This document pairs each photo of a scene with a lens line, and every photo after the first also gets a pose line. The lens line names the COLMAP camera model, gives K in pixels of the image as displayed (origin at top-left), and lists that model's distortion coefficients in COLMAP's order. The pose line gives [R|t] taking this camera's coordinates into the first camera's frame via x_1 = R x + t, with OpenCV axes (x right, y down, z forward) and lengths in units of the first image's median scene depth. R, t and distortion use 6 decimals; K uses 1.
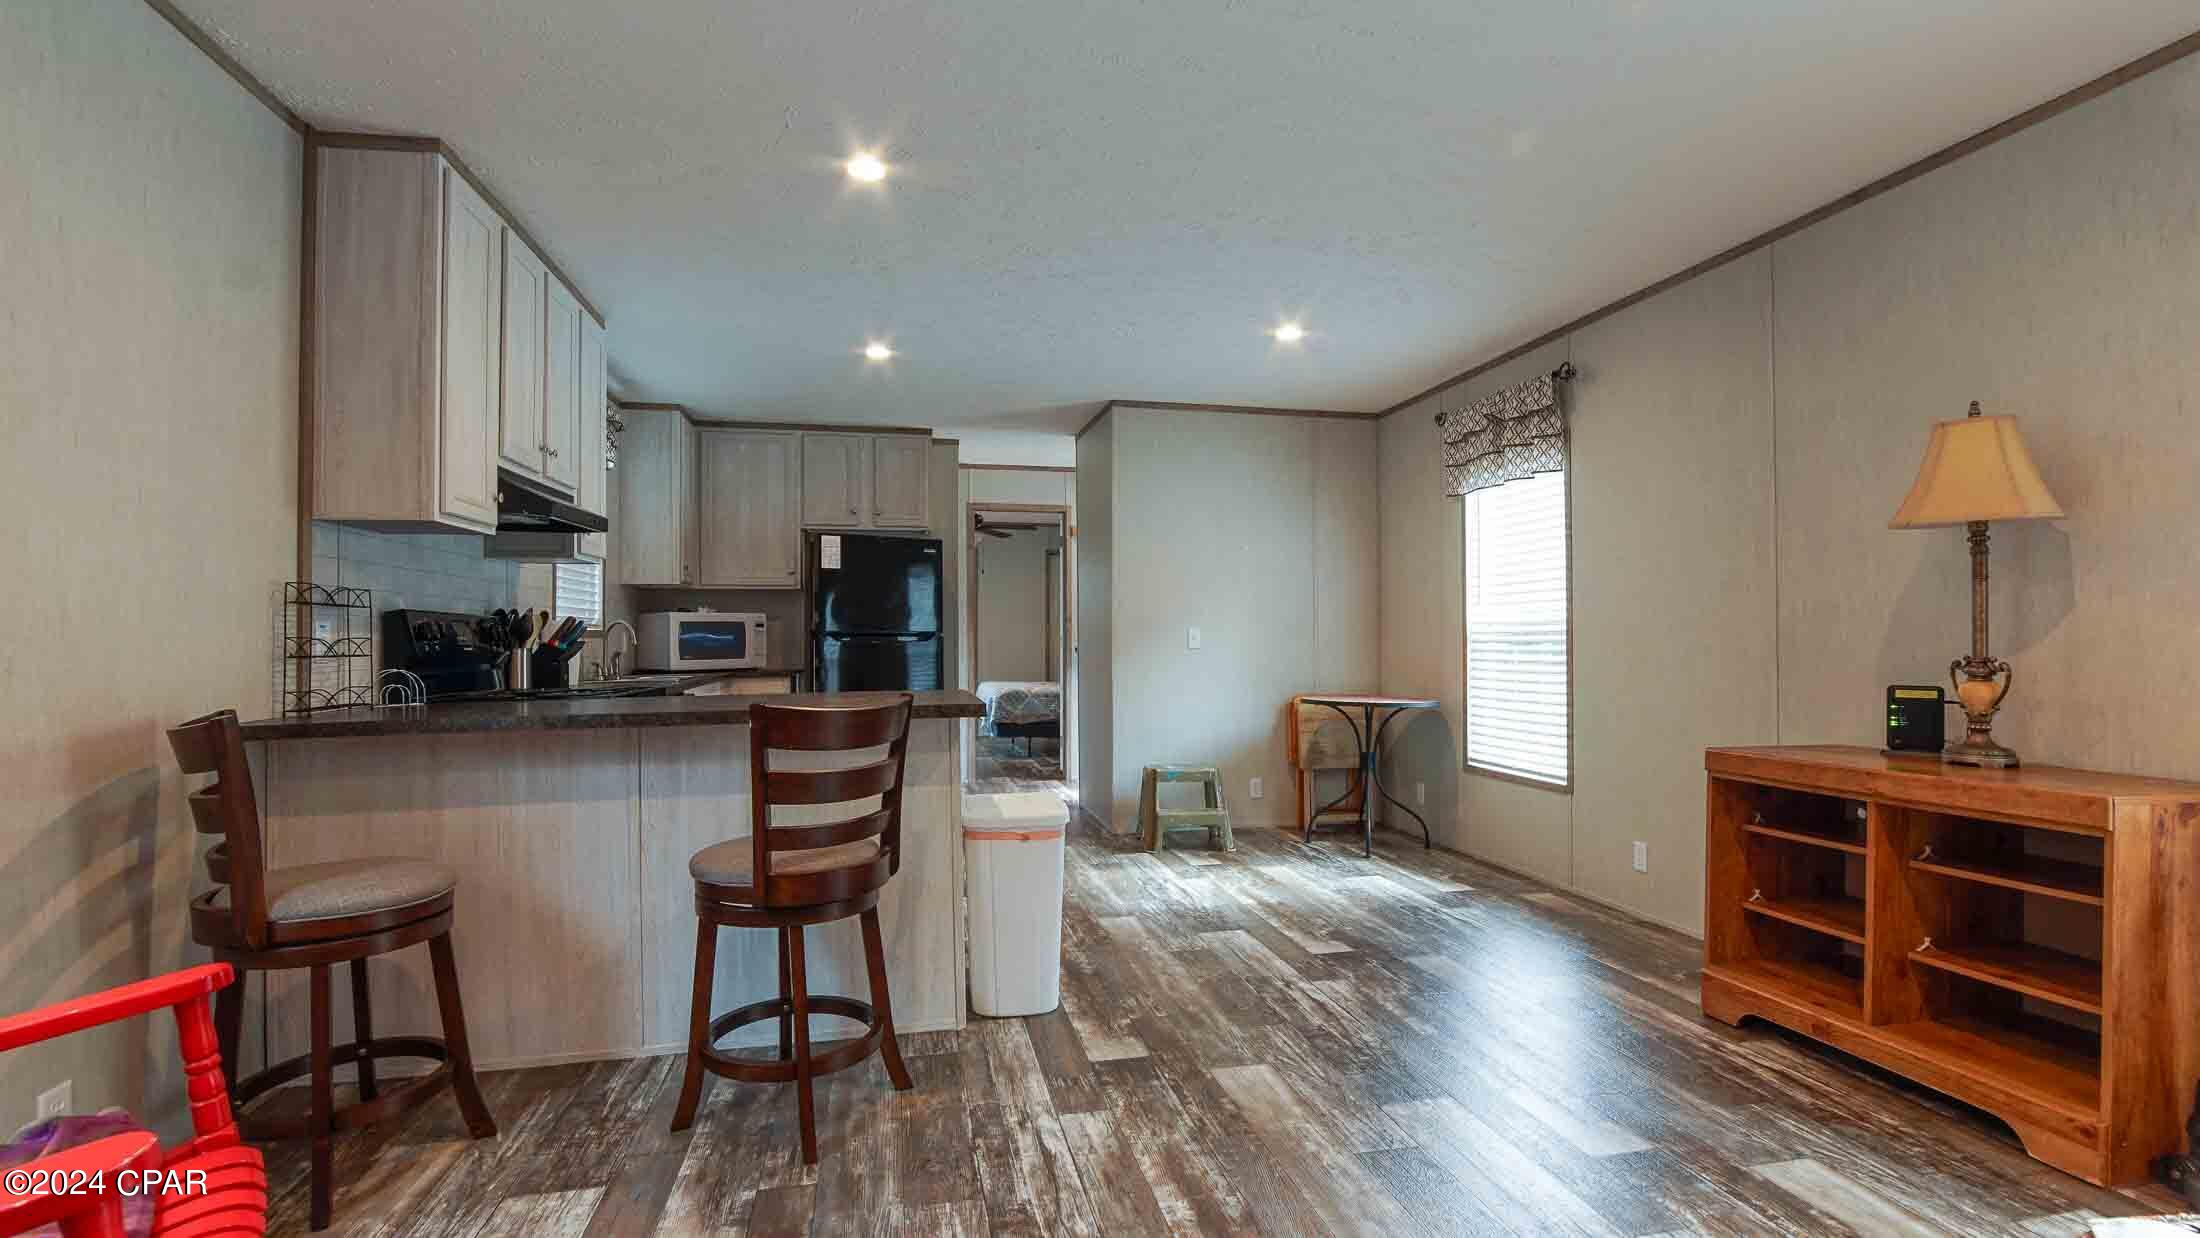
lens RADIAL K [[966.6, 0, 1099.8], [0, 966.6, 634.4], [0, 0, 1]] dist [-0.027155, 0.000142]
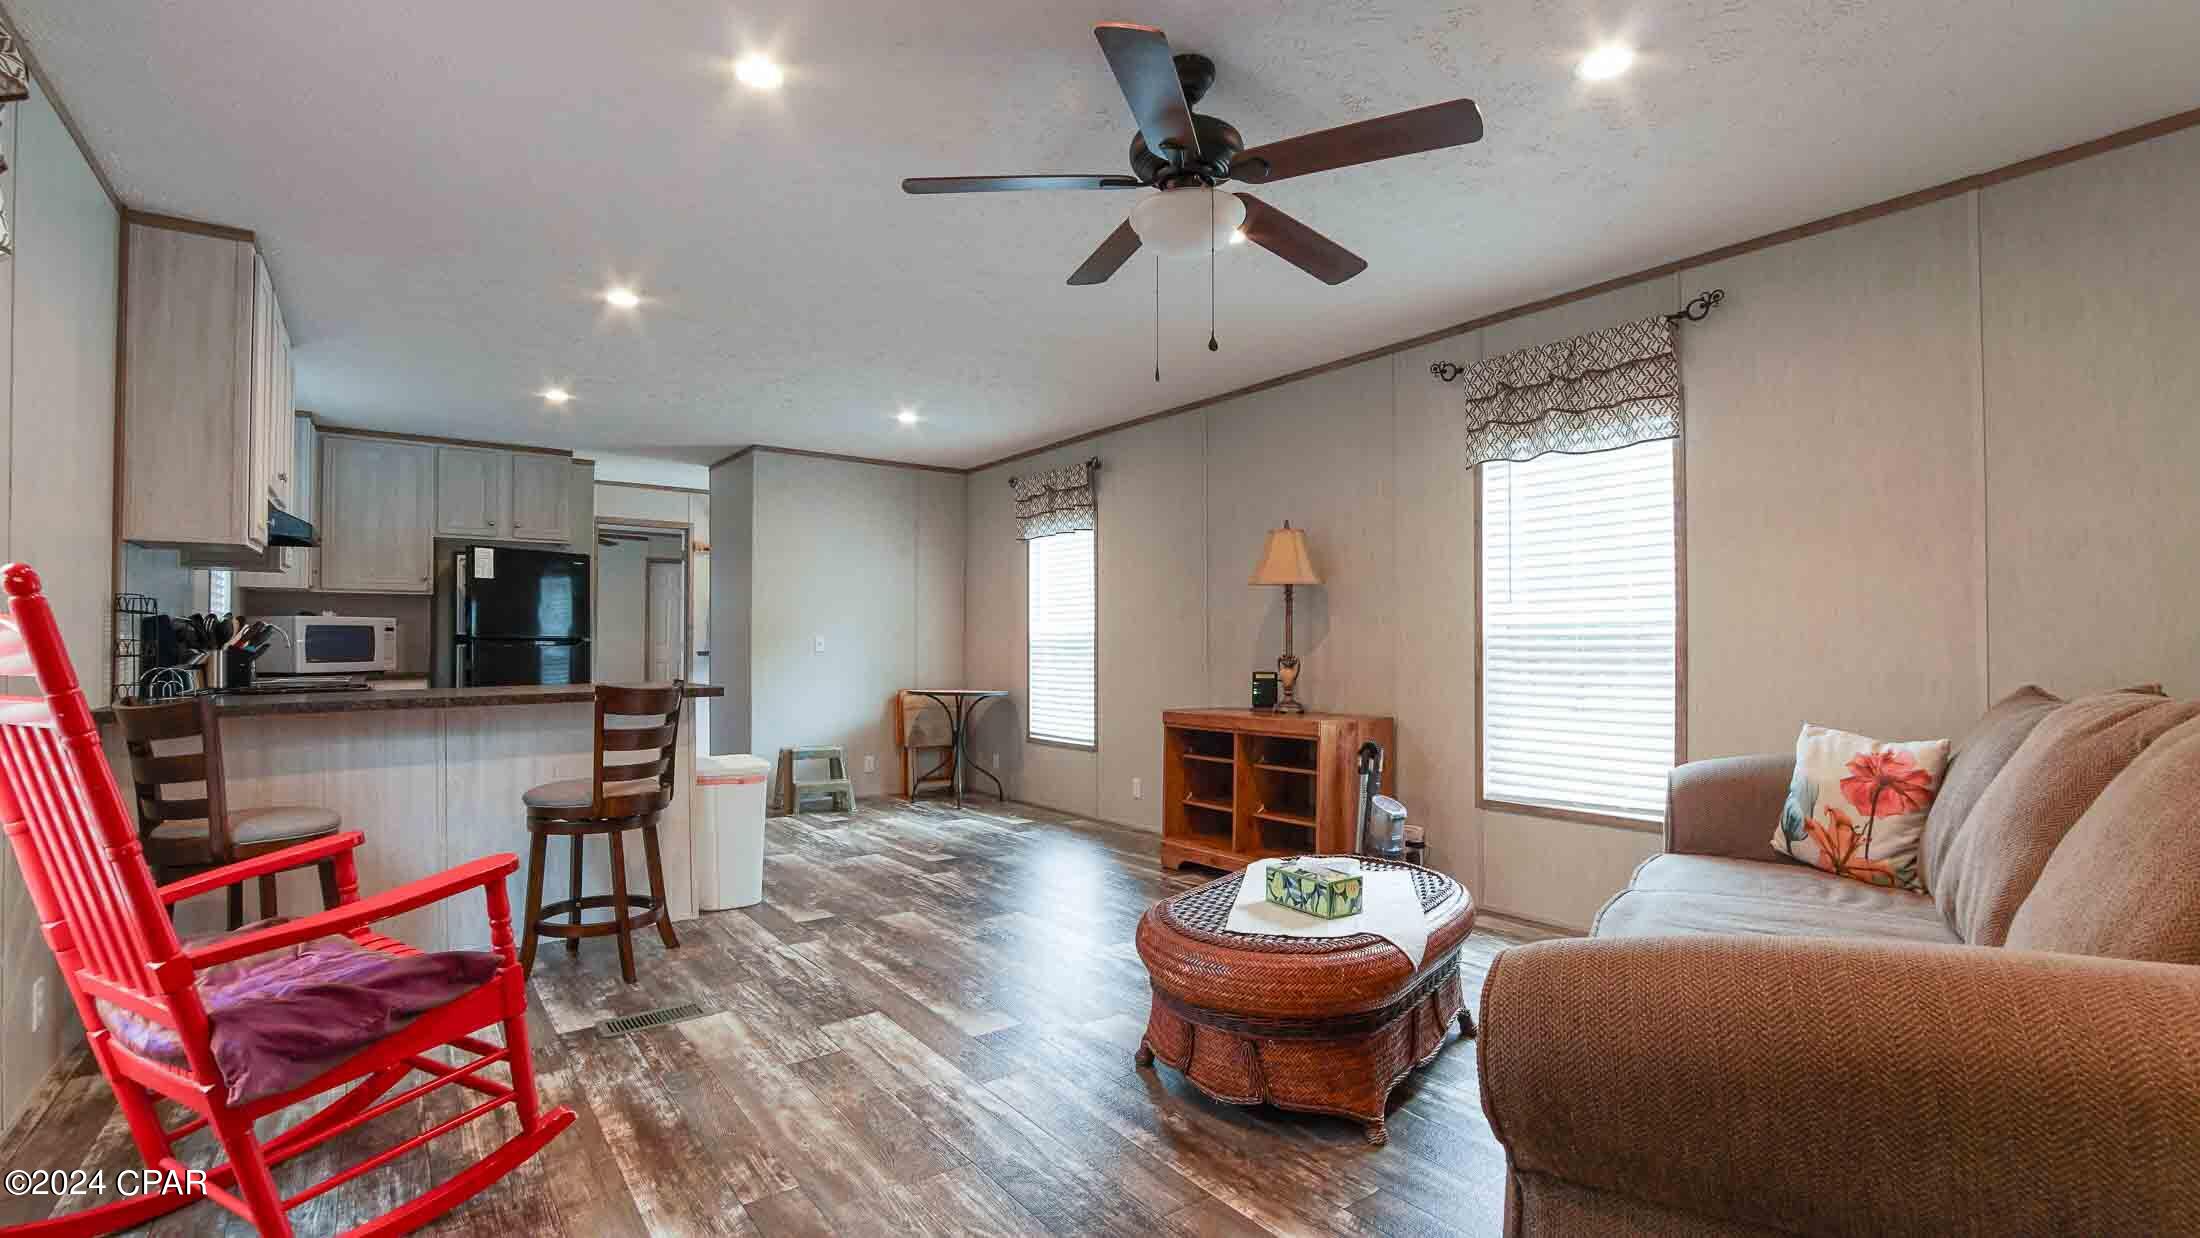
lens RADIAL K [[966.6, 0, 1099.8], [0, 966.6, 634.4], [0, 0, 1]] dist [-0.027155, 0.000142]
pose [[0.905709, 0.008605, 0.423812, -0.144751], [-0.005911, 0.999953, -0.007671, -0.000914], [-0.423858, 0.004443, 0.905718, -0.374233]]
